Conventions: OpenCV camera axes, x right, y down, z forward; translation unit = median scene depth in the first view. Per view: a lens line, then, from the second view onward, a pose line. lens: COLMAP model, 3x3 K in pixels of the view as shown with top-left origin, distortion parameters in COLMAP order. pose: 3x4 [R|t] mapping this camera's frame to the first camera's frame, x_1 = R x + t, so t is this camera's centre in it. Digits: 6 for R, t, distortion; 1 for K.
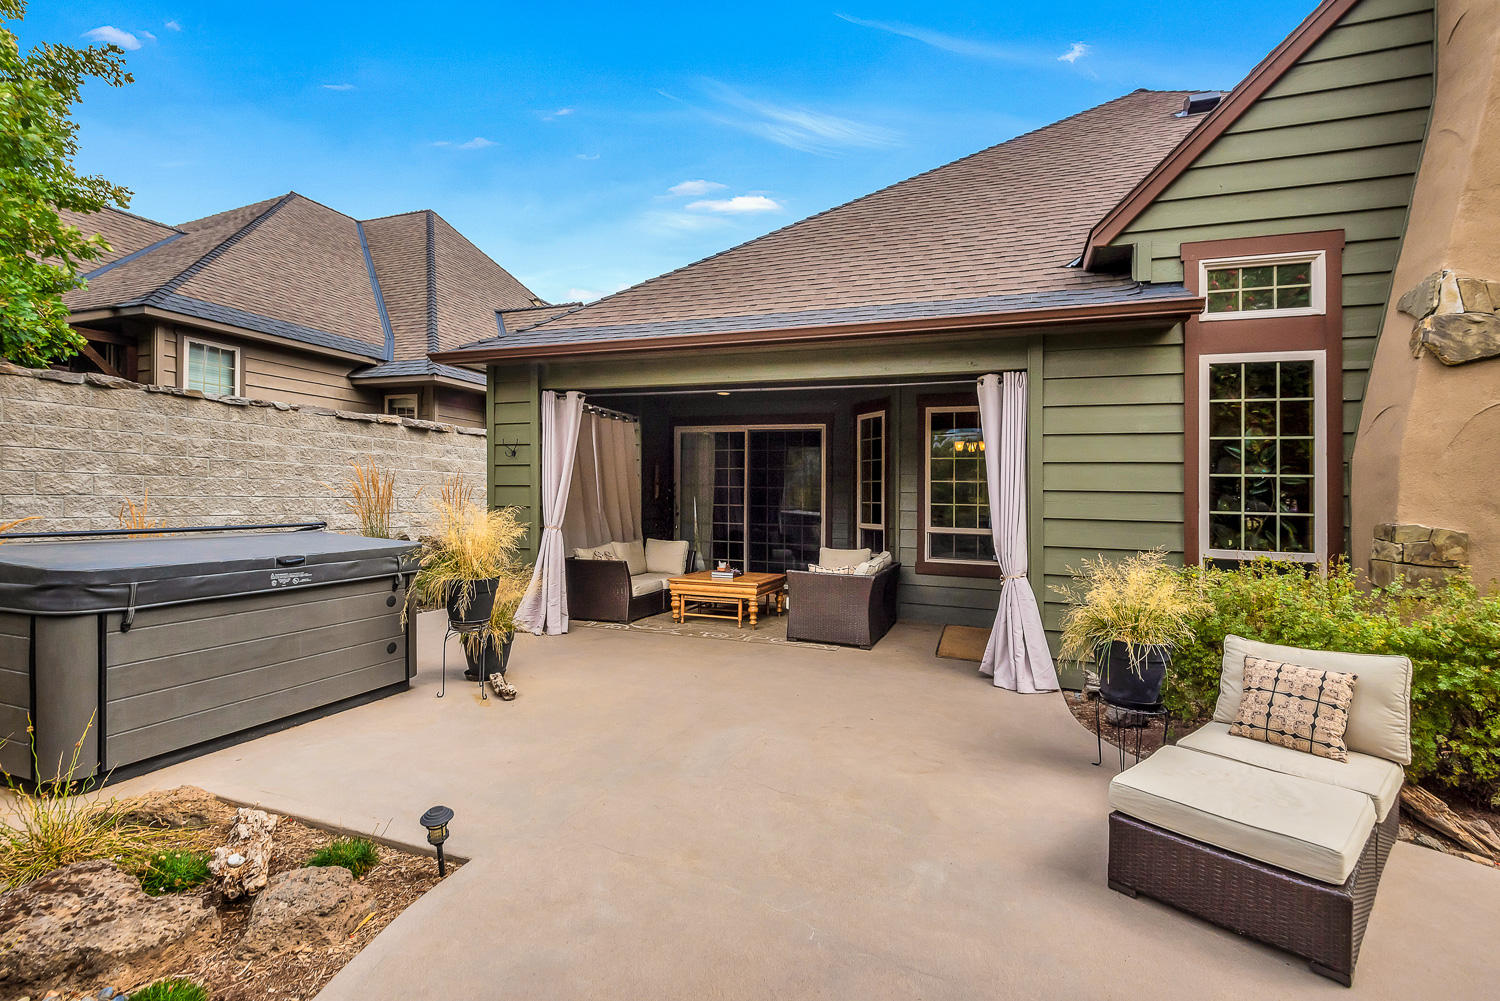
lens RADIAL K [[678.8, 0, 745.9], [0, 678.8, 488.8], [0, 0, 1]] dist [0.031018, -0.019212]
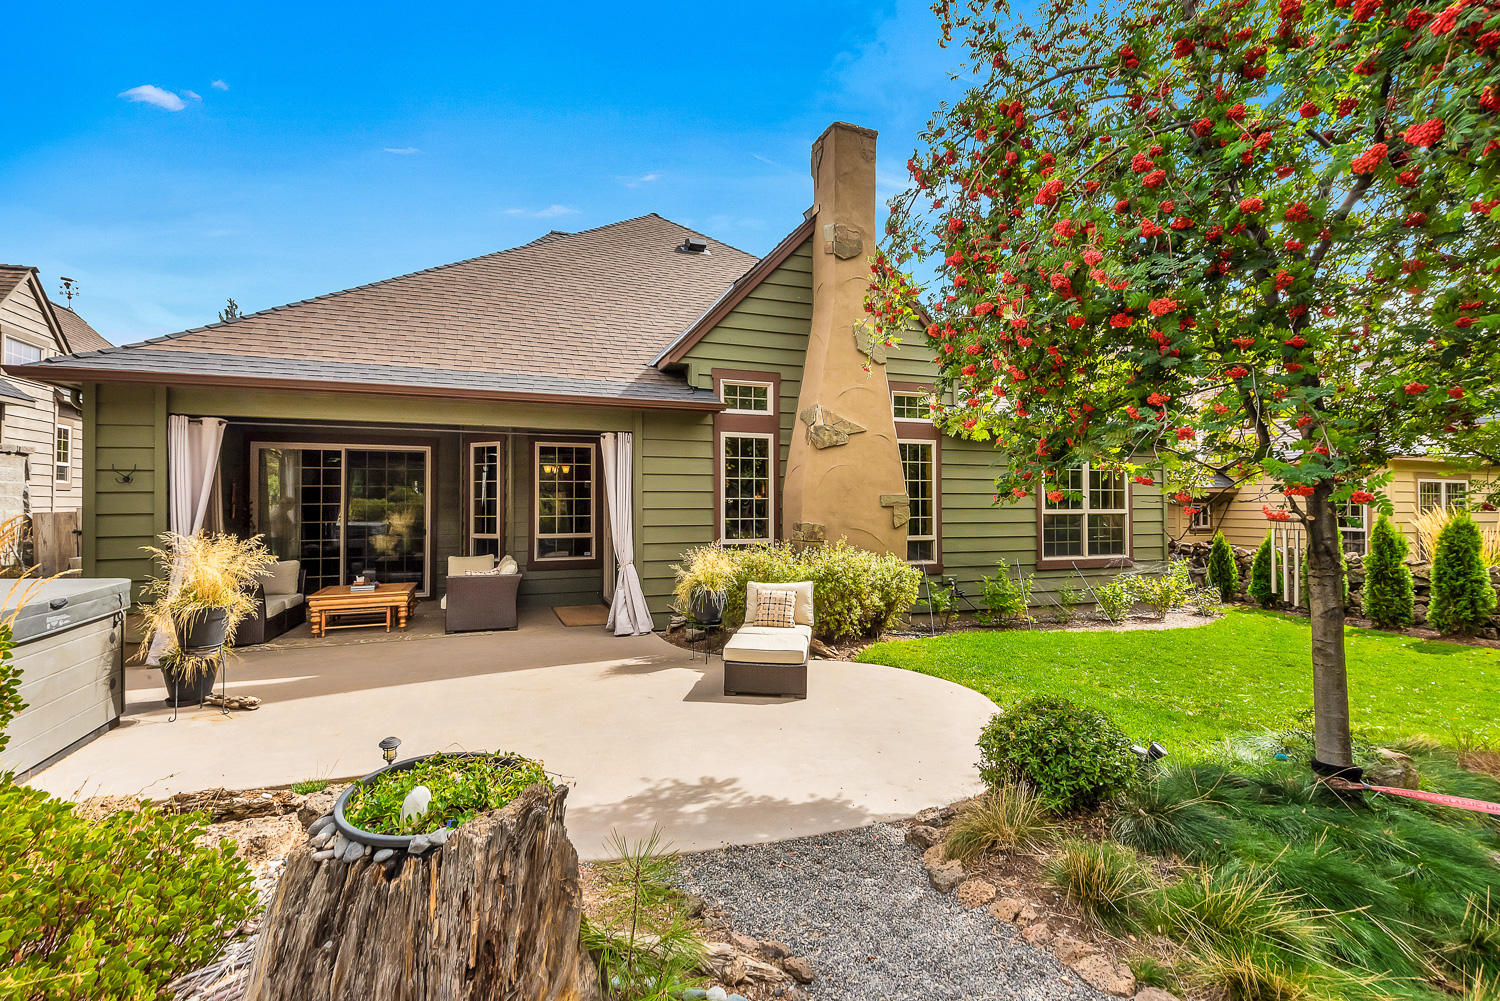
lens RADIAL K [[678.8, 0, 745.9], [0, 678.8, 488.8], [0, 0, 1]] dist [0.031018, -0.019212]
pose [[0.749387, -0.008269, 0.662080, -0.461006], [0.006979, 0.999965, 0.004590, -0.052798], [-0.662095, 0.001181, 0.749419, -0.369152]]
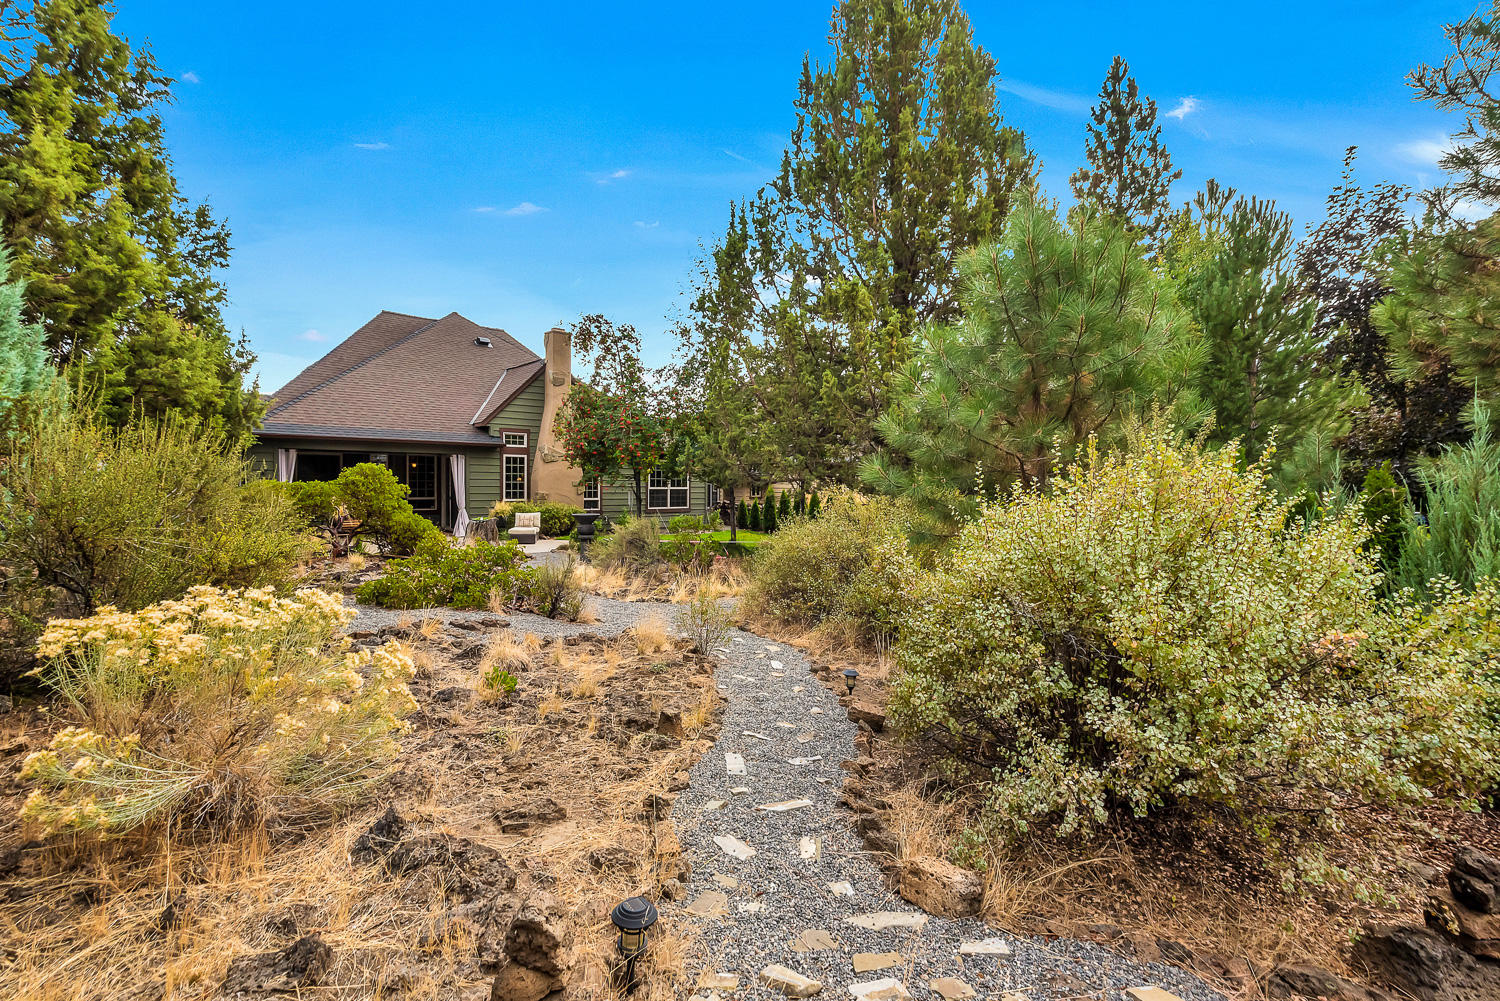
lens RADIAL K [[678.8, 0, 745.9], [0, 678.8, 488.8], [0, 0, 1]] dist [0.031018, -0.019212]
pose [[0.489211, -0.024820, 0.871812, -2.299625], [-0.003352, 0.999534, 0.030337, -0.112193], [-0.872159, -0.017763, 0.488900, -2.391852]]
